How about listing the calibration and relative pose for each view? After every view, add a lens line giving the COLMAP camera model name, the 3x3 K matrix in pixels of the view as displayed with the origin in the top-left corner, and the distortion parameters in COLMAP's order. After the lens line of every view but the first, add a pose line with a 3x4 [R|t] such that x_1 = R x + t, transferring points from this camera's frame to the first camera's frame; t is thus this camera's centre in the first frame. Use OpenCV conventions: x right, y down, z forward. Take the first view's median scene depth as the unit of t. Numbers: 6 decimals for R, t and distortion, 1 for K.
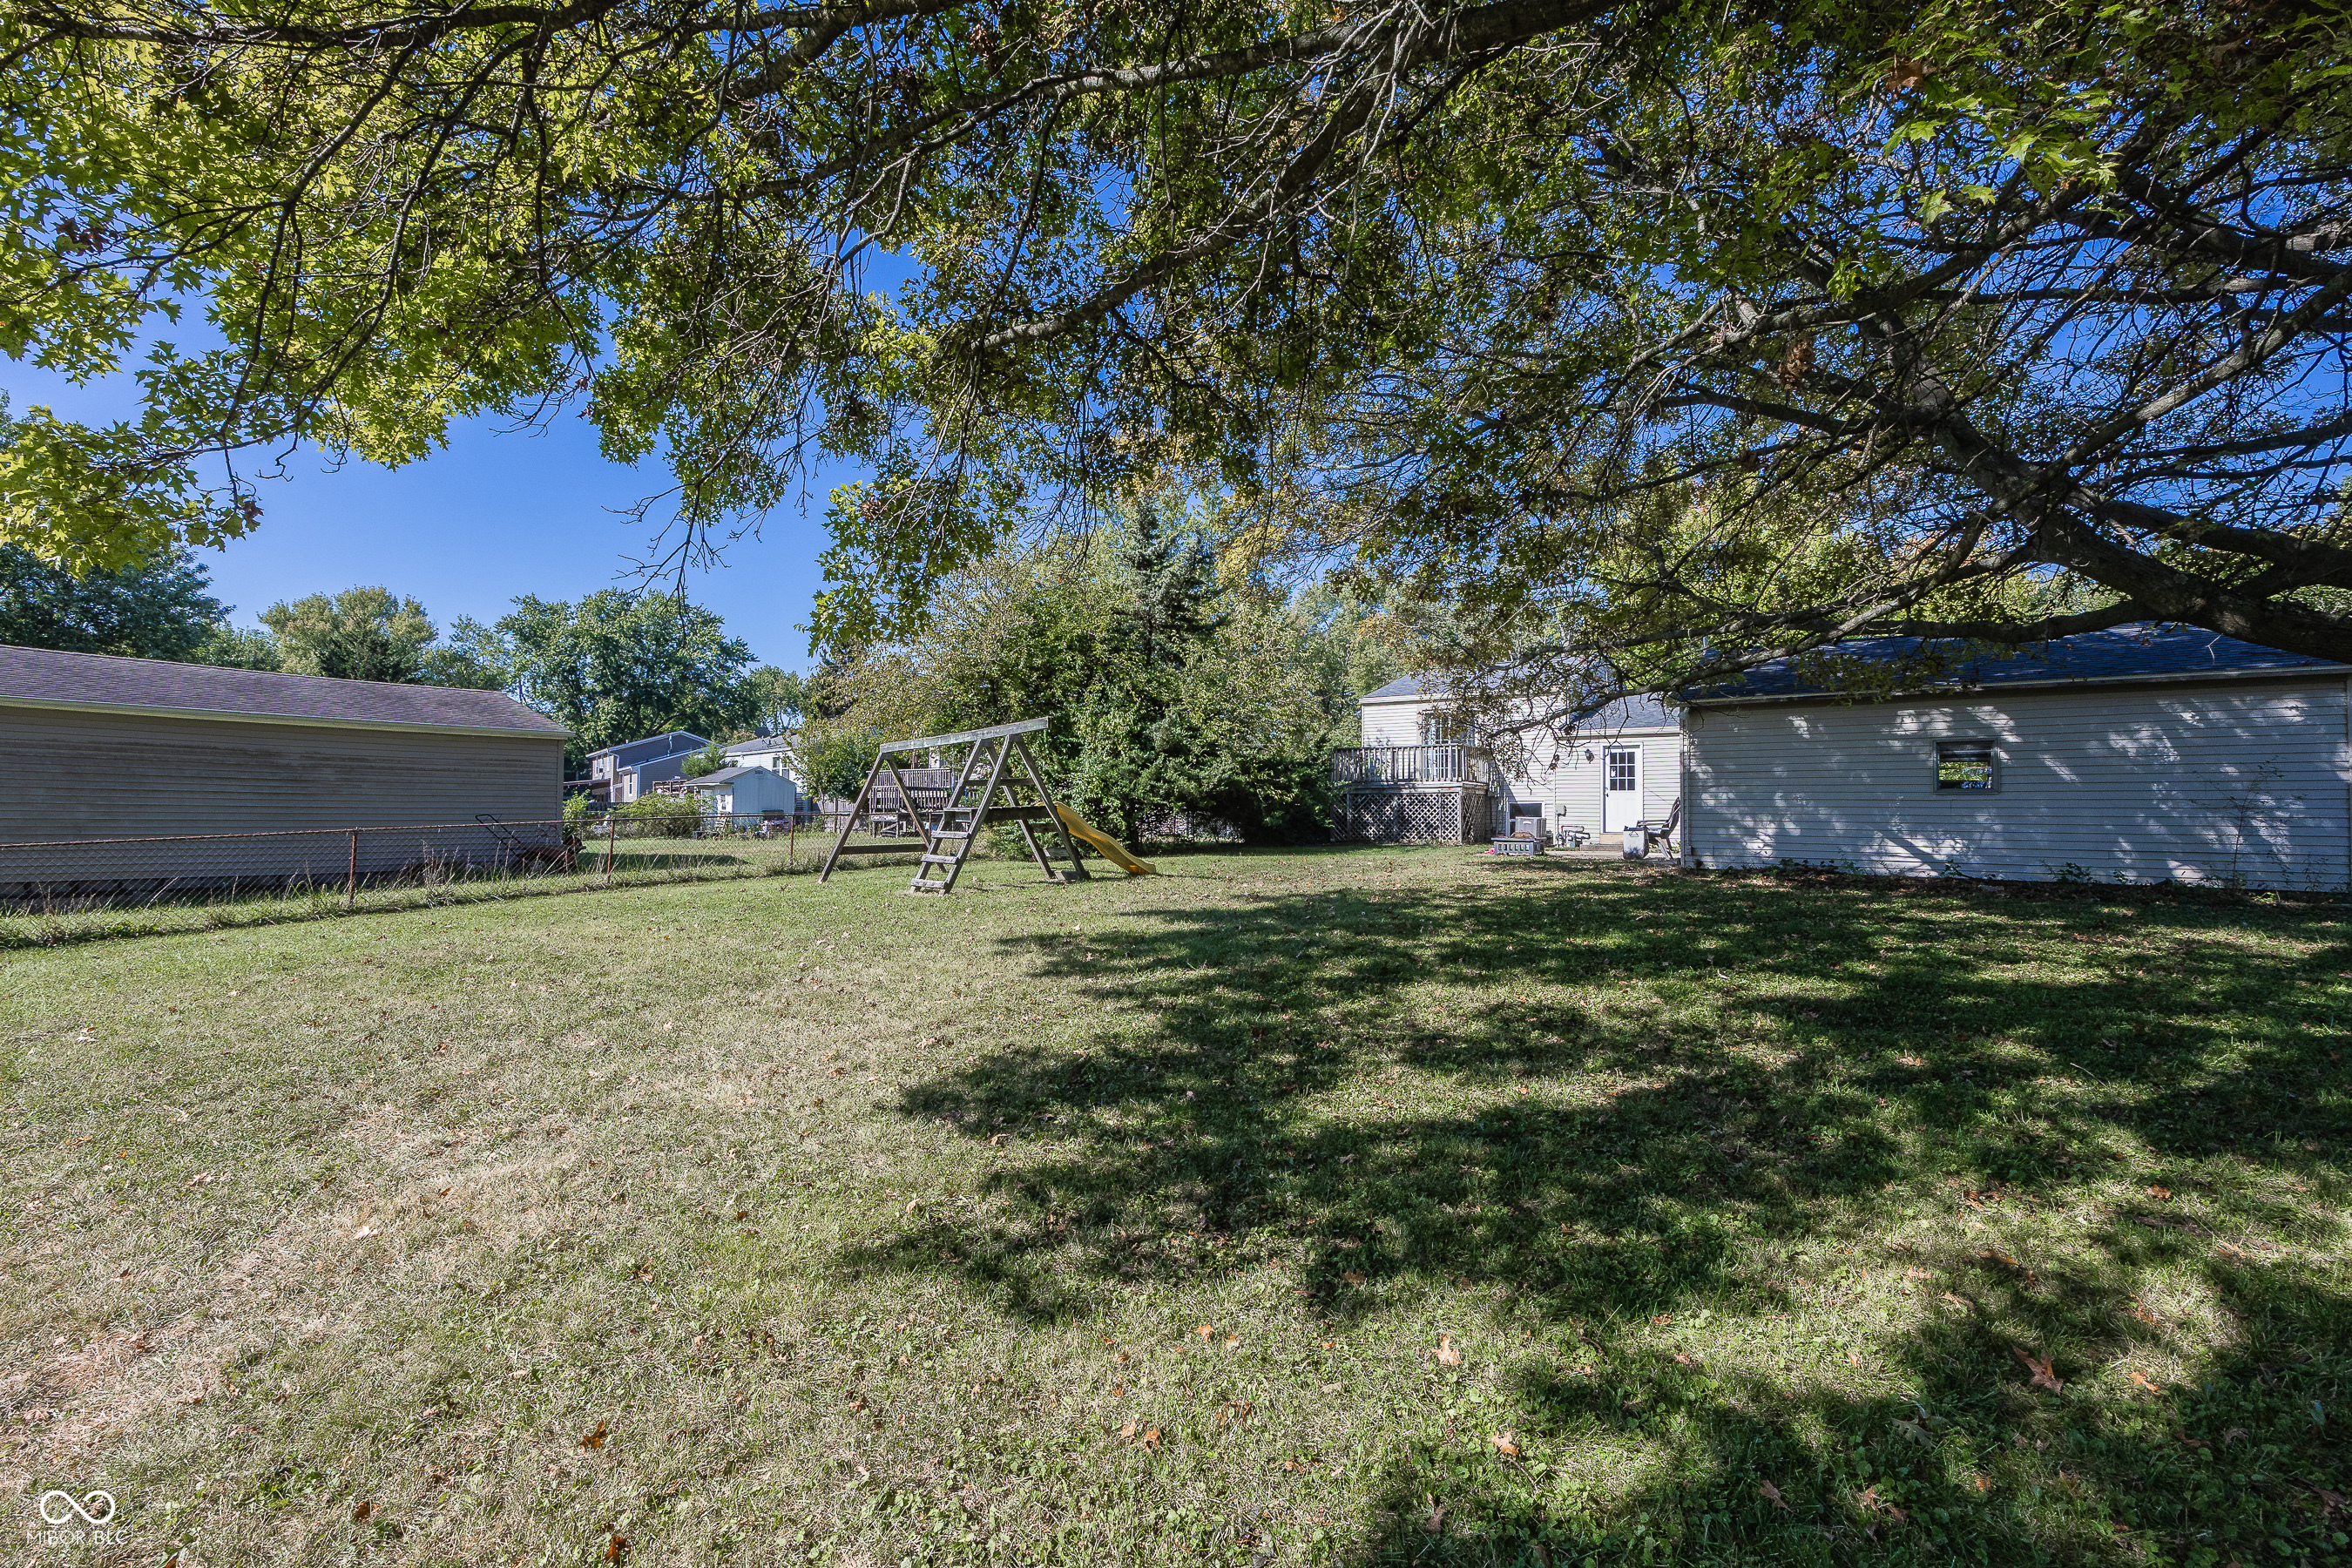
lens RADIAL K [[948.4, 0, 1176.0], [0, 948.4, 784.0], [0, 0, 1]] dist [0.000116, 0.000000]
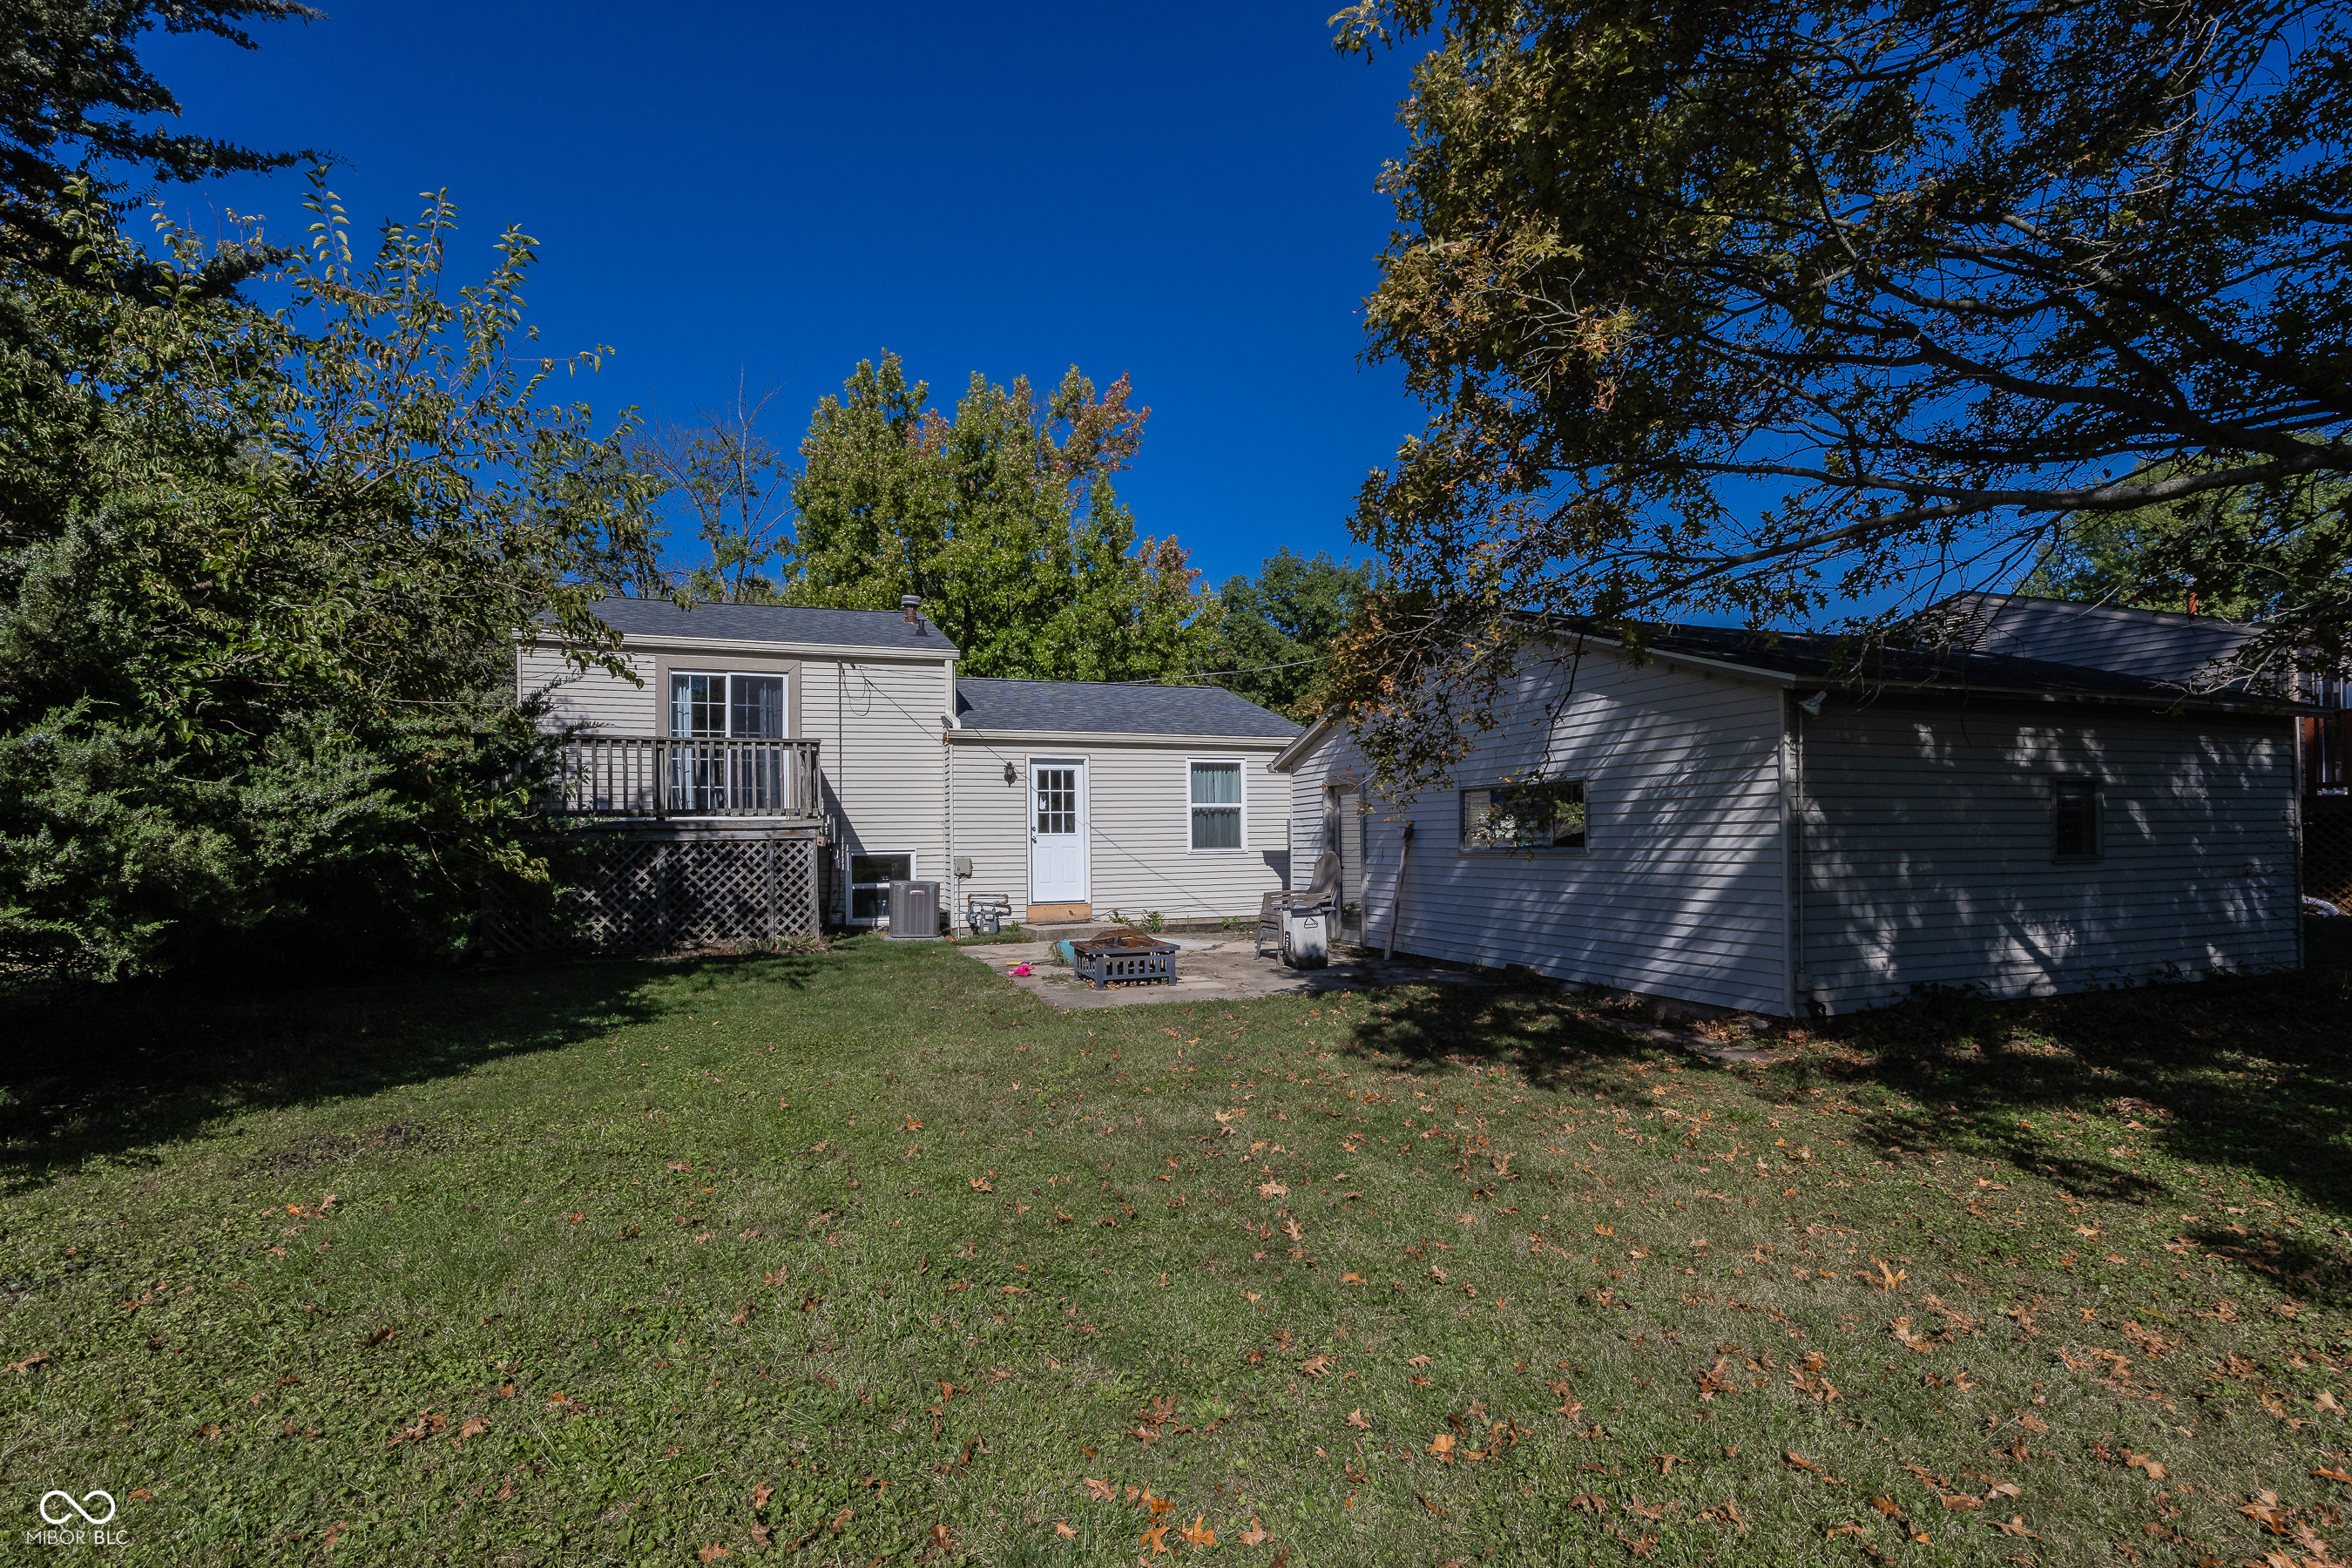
lens RADIAL K [[1044.5, 0, 1141.5], [0, 1044.5, 820.2], [0, 0, 1]] dist [-0.001653, -0.000112]
pose [[0.561635, -0.002242, 0.827382, -0.059431], [-0.011120, 0.999886, 0.010258, -0.008690], [-0.827310, -0.014962, 0.561546, 0.574626]]
